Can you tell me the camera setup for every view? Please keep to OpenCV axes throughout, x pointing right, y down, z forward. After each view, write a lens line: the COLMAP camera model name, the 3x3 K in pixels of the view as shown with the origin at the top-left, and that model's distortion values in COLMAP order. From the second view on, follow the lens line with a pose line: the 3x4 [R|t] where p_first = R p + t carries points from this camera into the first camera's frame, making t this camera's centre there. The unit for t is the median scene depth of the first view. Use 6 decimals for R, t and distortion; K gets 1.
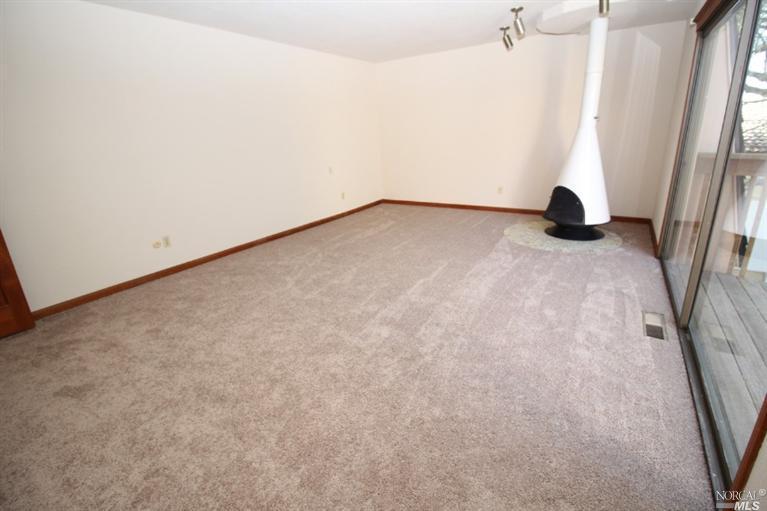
lens RADIAL K [[359.1, 0, 382.5], [0, 359.1, 250.6], [0, 0, 1]] dist [-0.002845, -0.000673]
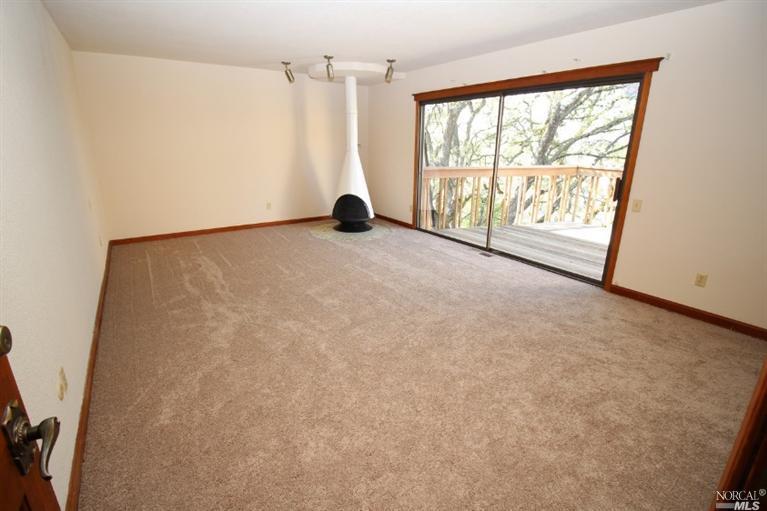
lens RADIAL K [[359.1, 0, 382.9], [0, 359.1, 254.6], [0, 0, 1]] dist [-0.002845, -0.000673]
pose [[0.381542, -0.233986, 0.894246, -0.845297], [0.266580, 0.954180, 0.135928, -0.135975], [-0.885077, 0.186526, 0.426436, 0.431213]]
